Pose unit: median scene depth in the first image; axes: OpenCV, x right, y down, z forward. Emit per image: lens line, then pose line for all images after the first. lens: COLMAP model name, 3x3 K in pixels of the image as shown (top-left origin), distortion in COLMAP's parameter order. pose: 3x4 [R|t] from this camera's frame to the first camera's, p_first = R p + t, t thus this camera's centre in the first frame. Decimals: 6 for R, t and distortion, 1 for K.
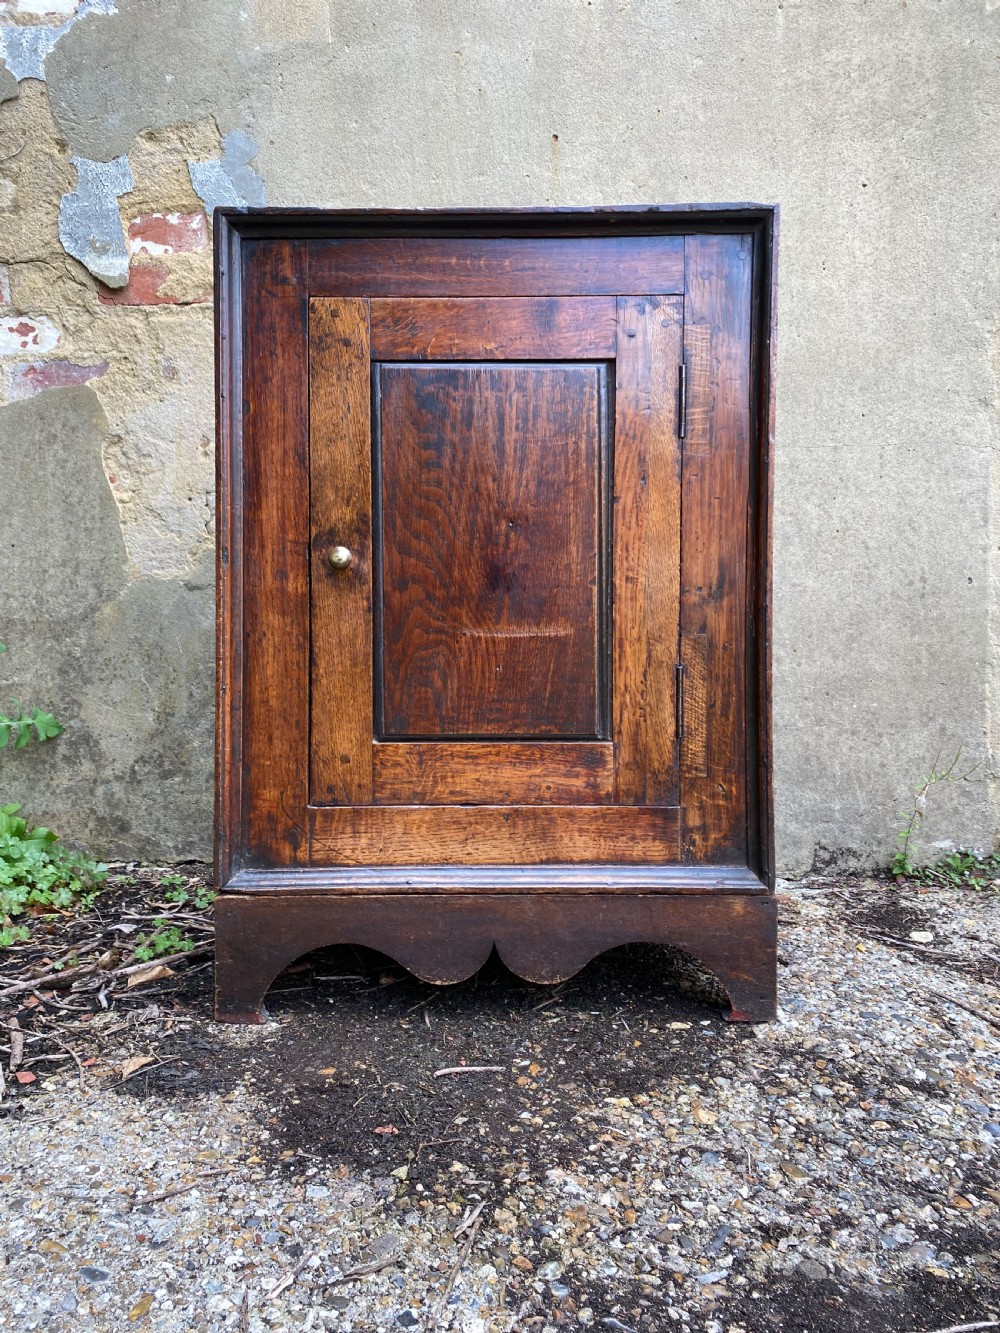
lens RADIAL K [[1019.5, 0, 504.2], [0, 1019.5, 654.0], [0, 0, 1]] dist [0.013466, -0.012166]
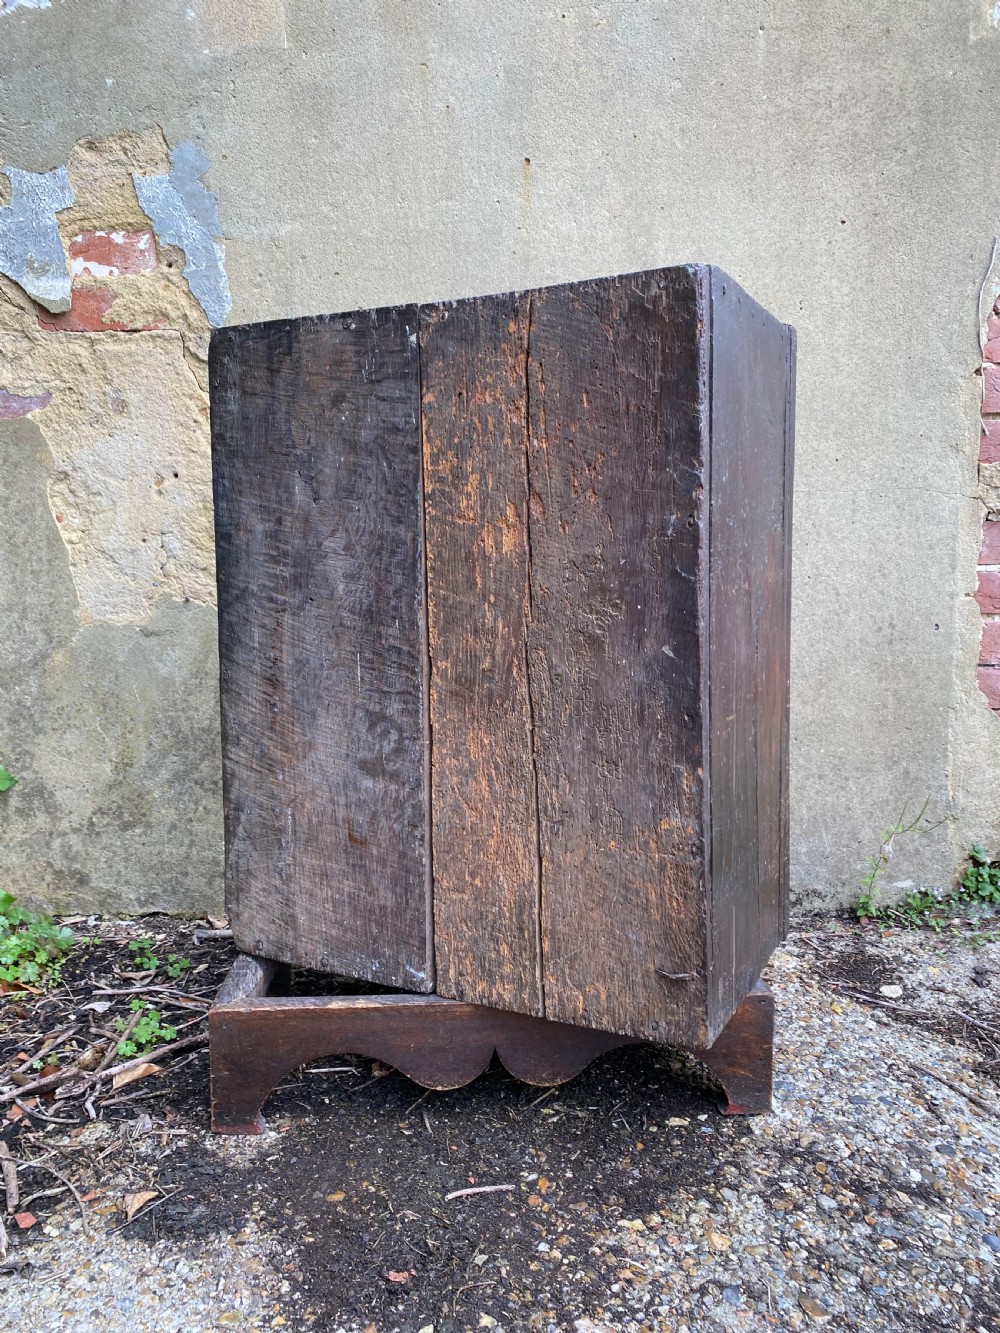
lens RADIAL K [[1019.5, 0, 493.6], [0, 1019.5, 669.5], [0, 0, 1]] dist [0.013466, -0.012166]
pose [[0.997650, -0.006224, 0.068239, -0.075736], [0.001526, 0.997637, 0.068688, -0.151048], [-0.068505, -0.068423, 0.995302, 0.033406]]
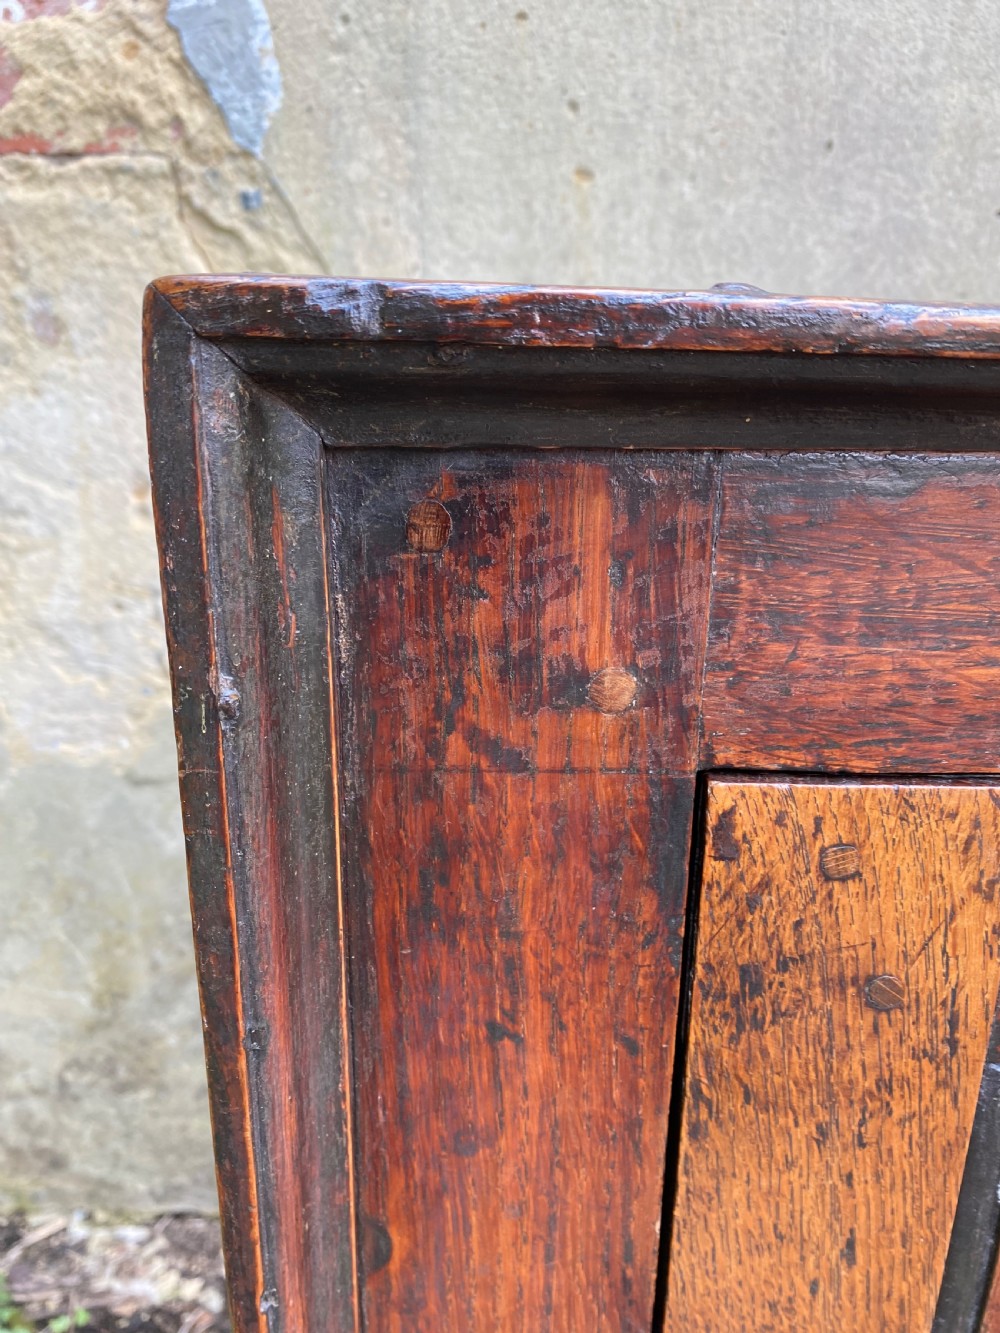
lens RADIAL K [[1023.1, 0, 493.4], [0, 1023.1, 658.9], [0, 0, 1]] dist [0.003414, -0.010956]
pose [[0.999405, 0.003146, 0.034359, -0.234715], [-0.012985, 0.956915, 0.290079, -0.421070], [-0.031966, -0.290353, 0.956386, 0.830294]]
